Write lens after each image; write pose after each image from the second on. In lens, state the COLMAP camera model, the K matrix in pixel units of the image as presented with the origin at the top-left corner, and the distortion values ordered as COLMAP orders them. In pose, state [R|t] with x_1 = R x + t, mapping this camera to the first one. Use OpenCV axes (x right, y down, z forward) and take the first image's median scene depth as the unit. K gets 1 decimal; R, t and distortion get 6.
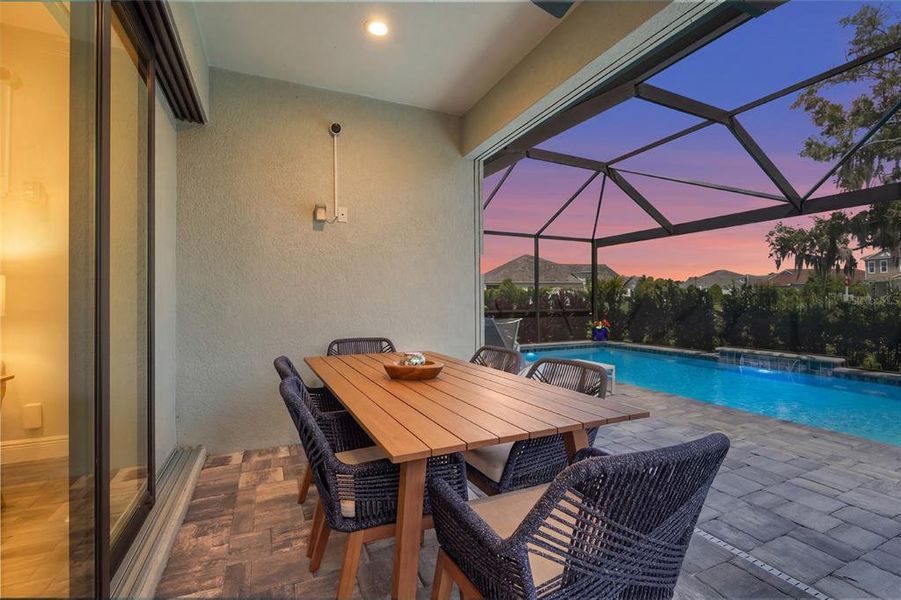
lens RADIAL K [[402.6, 0, 453.7], [0, 402.6, 297.8], [0, 0, 1]] dist [0.001542, 0.000194]
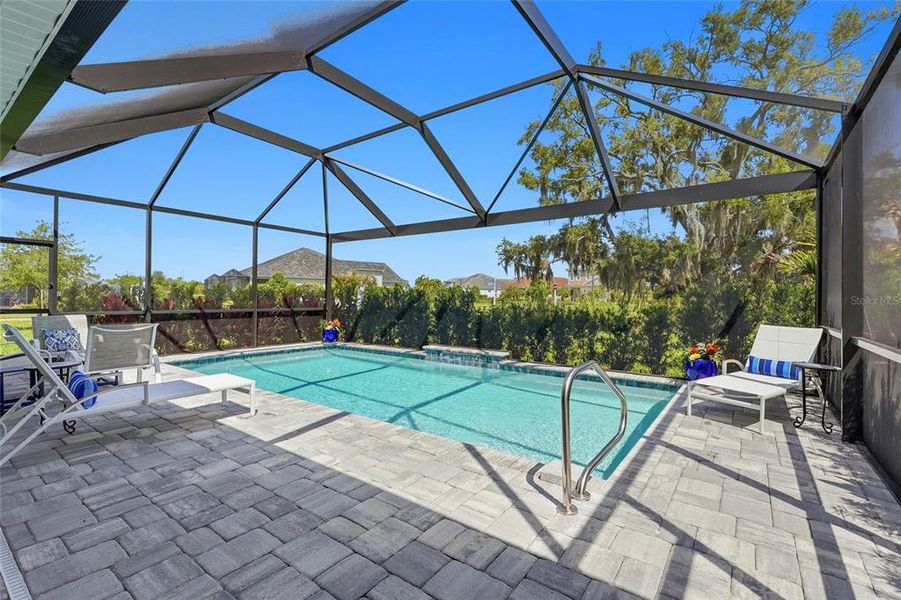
lens RADIAL K [[405.4, 0, 452.8], [0, 405.4, 294.8], [0, 0, 1]] dist [0.001293, 0.000294]
pose [[0.871395, 0.018945, 0.490217, 0.186328], [-0.018633, 0.999811, -0.005518, -0.005224], [-0.490229, -0.004326, 0.871583, 0.042005]]
